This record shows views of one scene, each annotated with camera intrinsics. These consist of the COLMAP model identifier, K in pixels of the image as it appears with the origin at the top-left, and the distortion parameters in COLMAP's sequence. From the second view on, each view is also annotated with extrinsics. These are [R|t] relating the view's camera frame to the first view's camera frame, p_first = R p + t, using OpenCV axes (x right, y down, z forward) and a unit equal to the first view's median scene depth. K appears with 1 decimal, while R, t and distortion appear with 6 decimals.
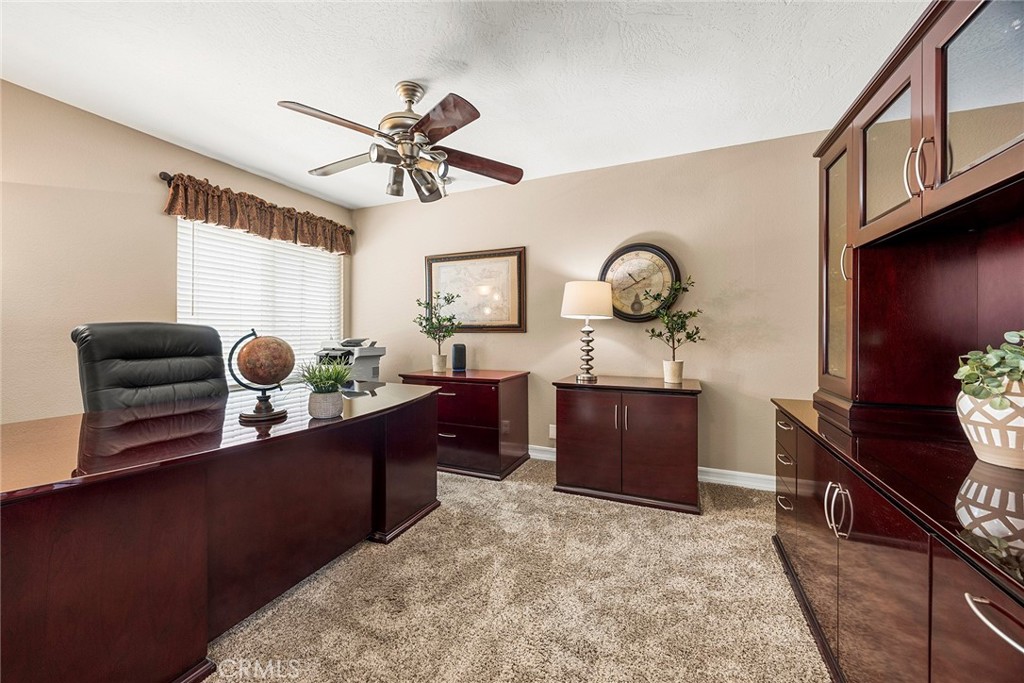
lens RADIAL K [[396.6, 0, 509.4], [0, 396.6, 336.7], [0, 0, 1]] dist [0.000867, -0.000080]
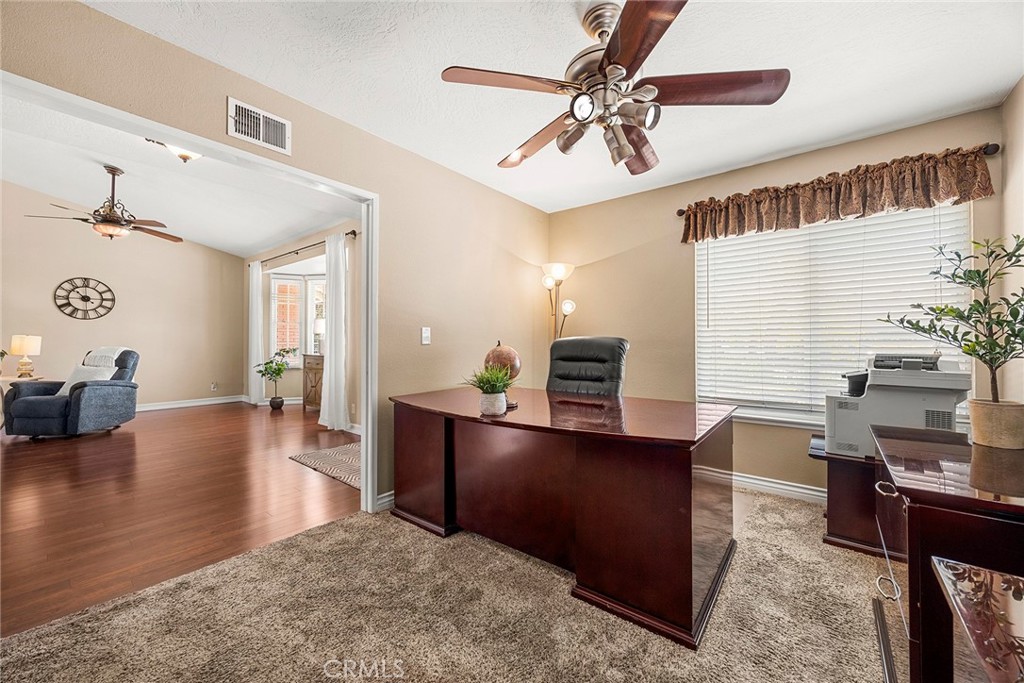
lens RADIAL K [[395.2, 0, 511.7], [0, 395.2, 327.0], [0, 0, 1]] dist [0.001832, 0.000015]
pose [[-0.269524, -0.027212, -0.962609, 0.346331], [-0.001767, 0.999613, -0.027763, -0.018693], [0.962992, -0.005782, -0.269467, 0.686522]]
